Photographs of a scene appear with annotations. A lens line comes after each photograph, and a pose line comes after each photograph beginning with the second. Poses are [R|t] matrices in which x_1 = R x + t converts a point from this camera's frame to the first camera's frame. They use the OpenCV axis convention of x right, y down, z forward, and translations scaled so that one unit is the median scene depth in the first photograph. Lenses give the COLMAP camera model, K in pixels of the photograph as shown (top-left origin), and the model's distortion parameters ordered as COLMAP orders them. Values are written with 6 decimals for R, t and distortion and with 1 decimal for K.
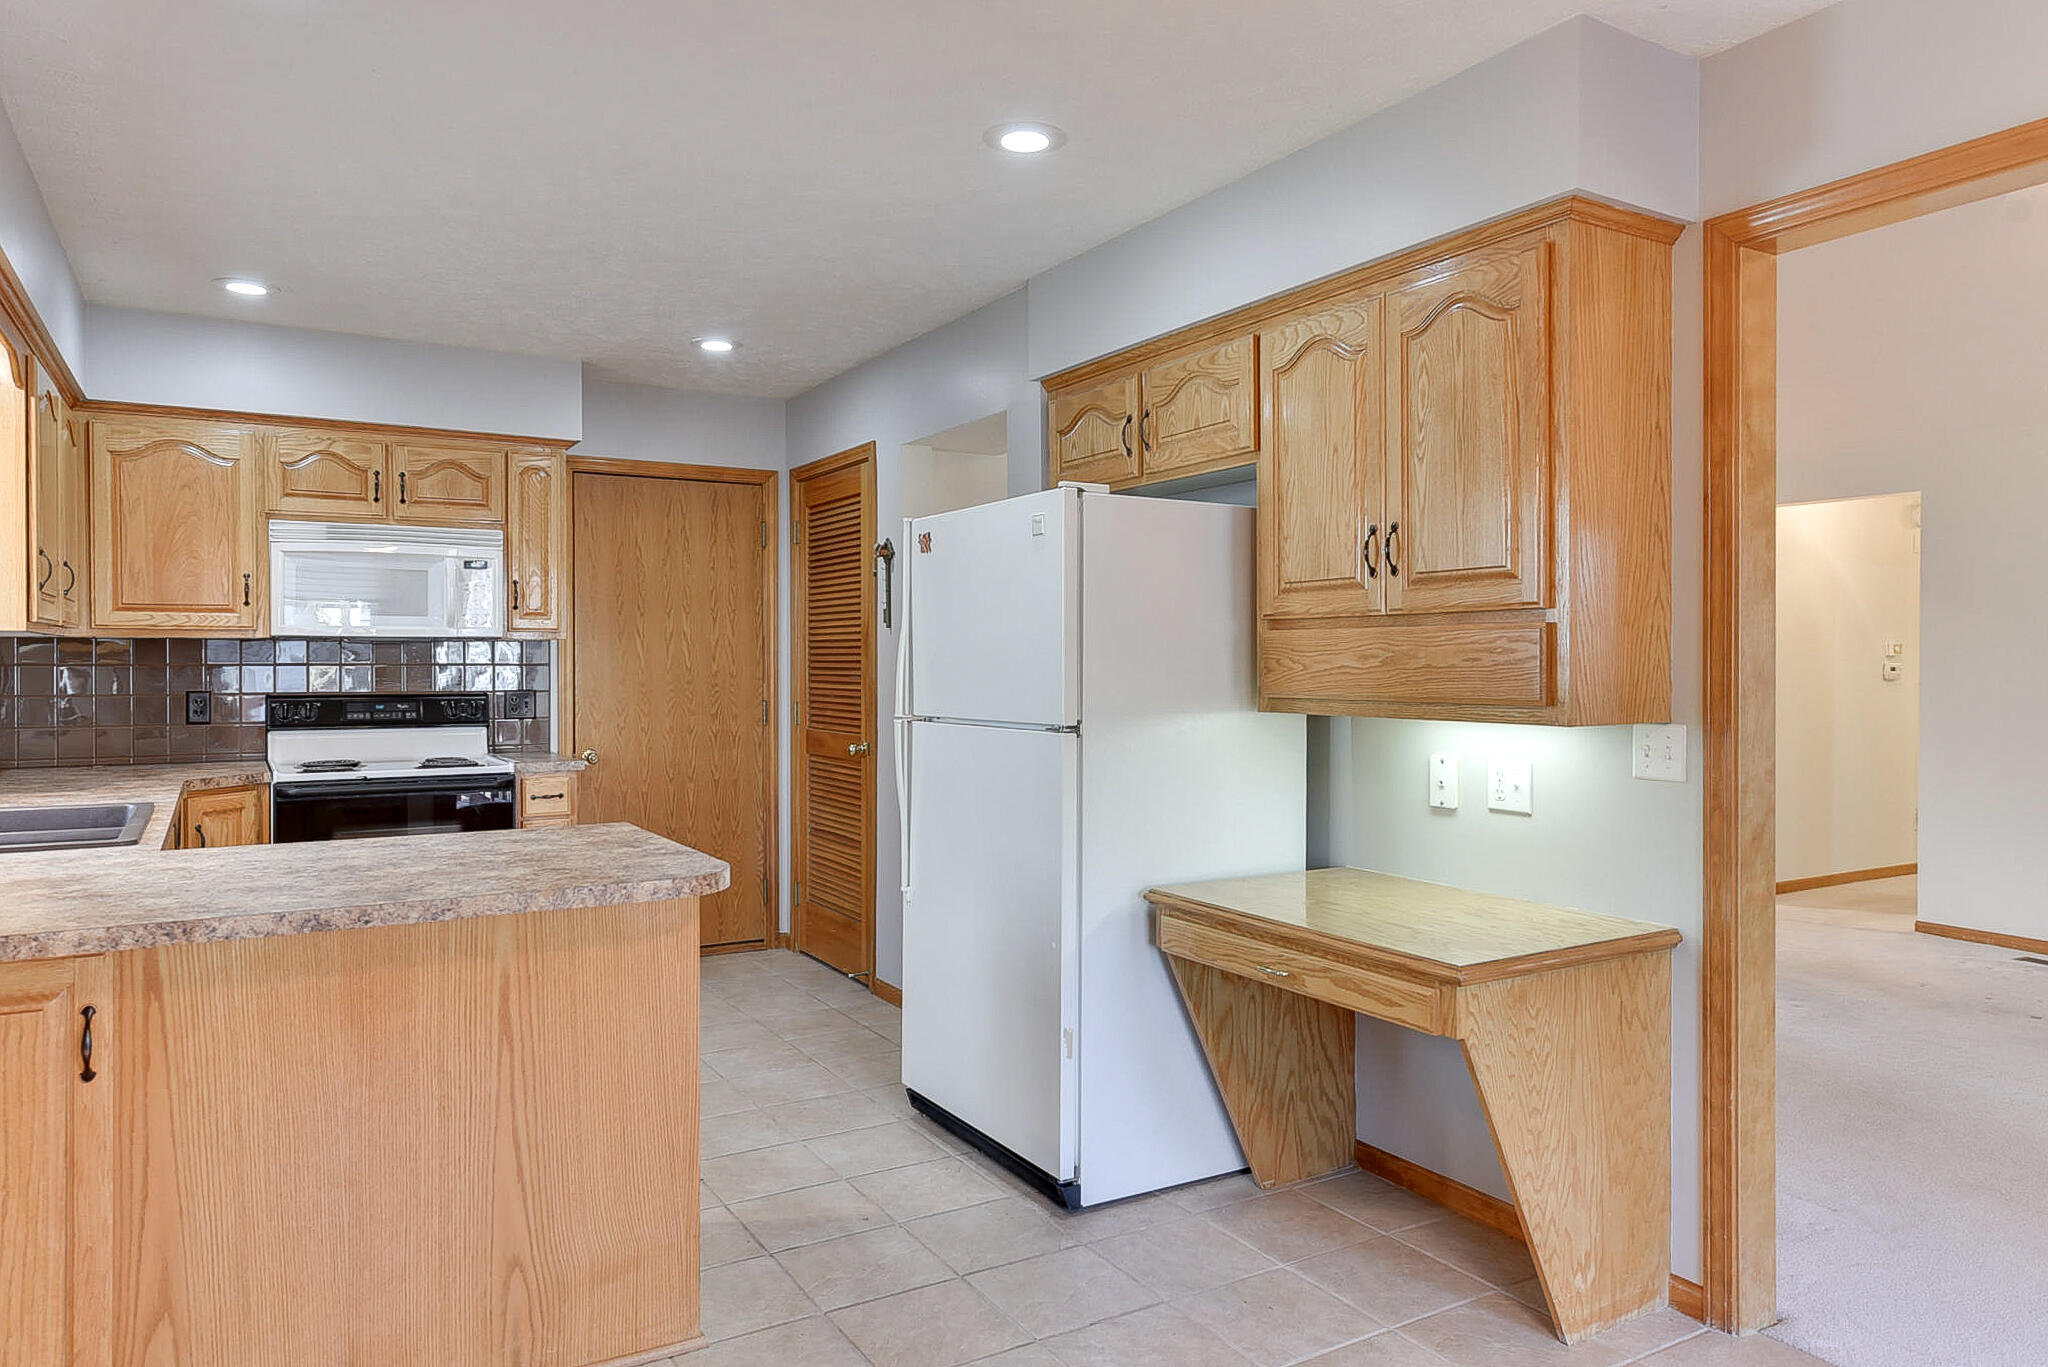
lens RADIAL K [[1332.5, 0, 1015.8], [0, 1332.5, 675.2], [0, 0, 1]] dist [0.006958, 0.000439]
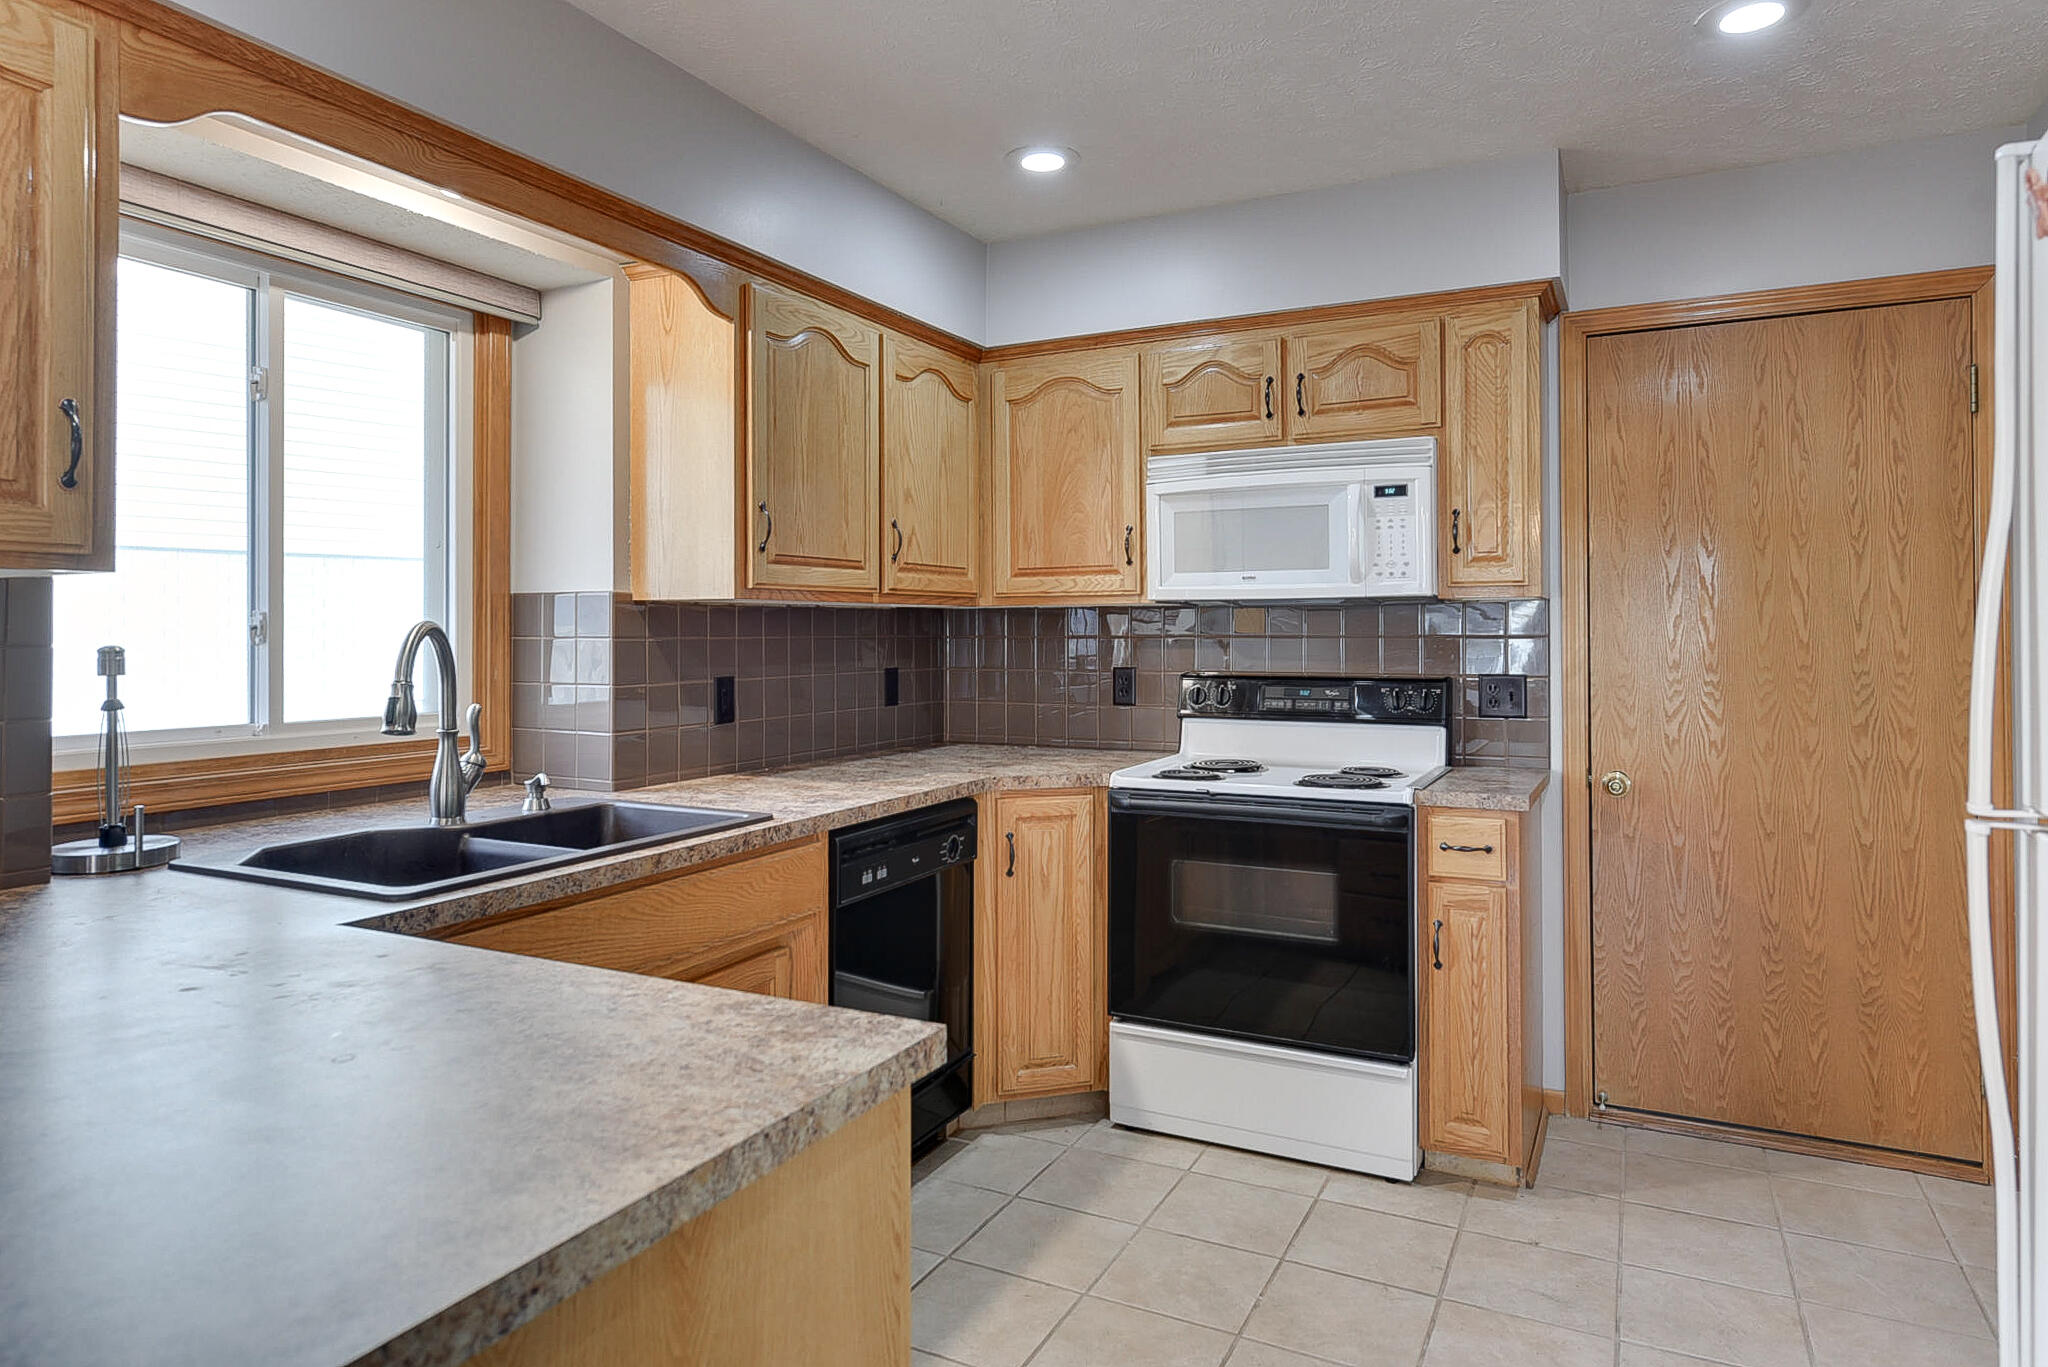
lens RADIAL K [[1224.3, 0, 1006.5], [0, 1224.3, 622.7], [0, 0, 1]] dist [0.002758, -0.000705]
pose [[0.530428, -0.009389, -0.847678, 0.027159], [-0.006181, 0.999869, -0.014942, -0.005913], [0.847708, 0.013165, 0.530301, 0.649035]]
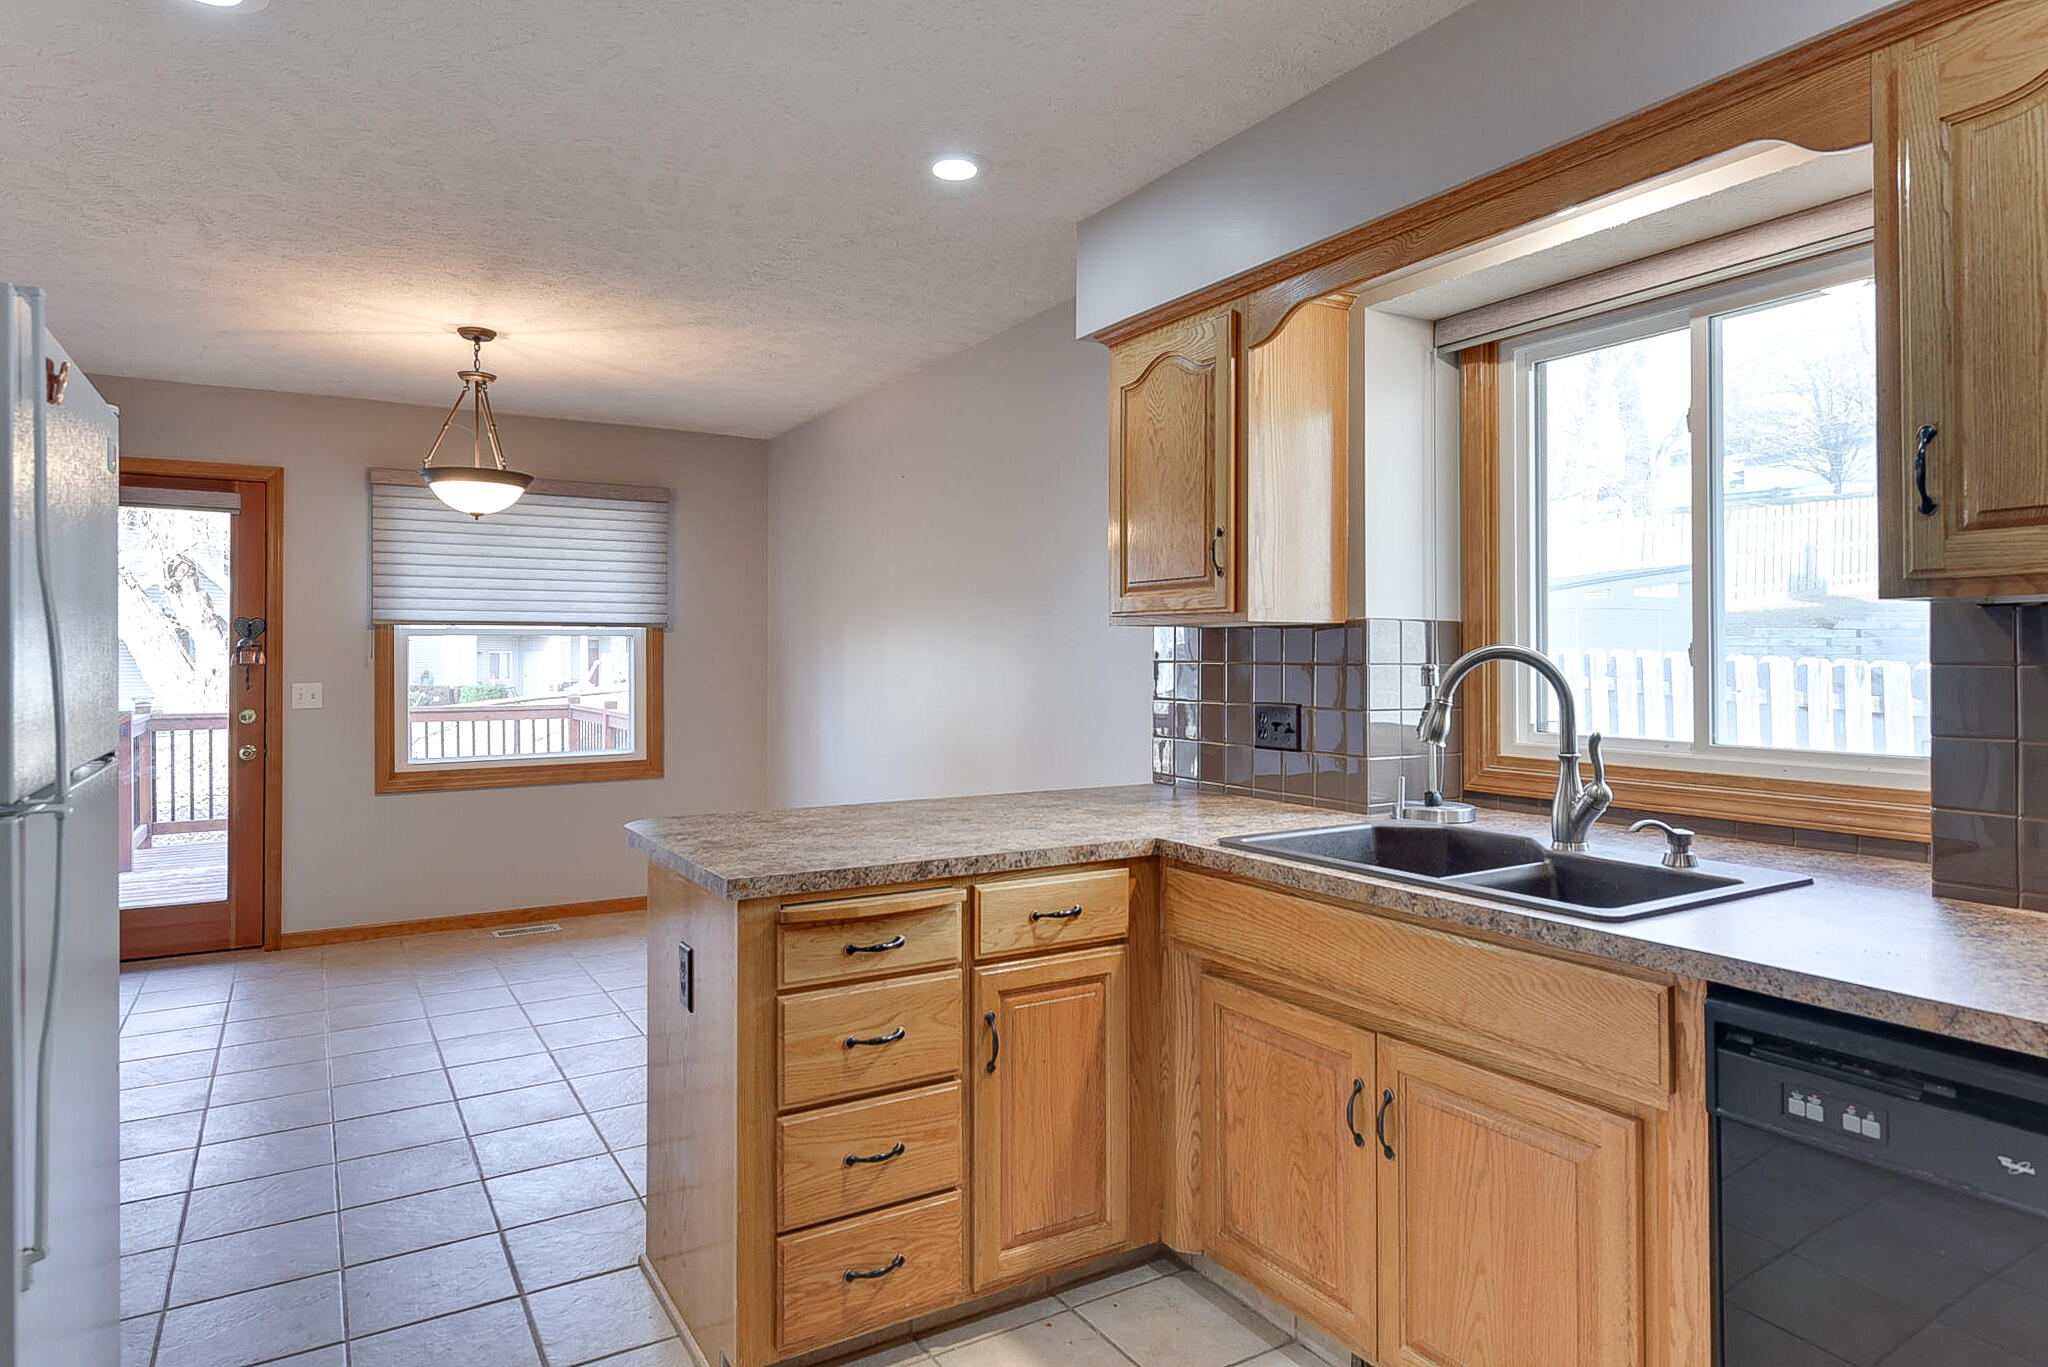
lens RADIAL K [[1188.8, 0, 1016.2], [0, 1188.8, 648.4], [0, 0, 1]] dist [0.004634, -0.000702]
pose [[-0.999960, 0.001001, -0.008860, -0.353017], [0.000967, 0.999992, 0.003848, -0.014447], [0.008864, 0.003839, -0.999953, 1.308928]]
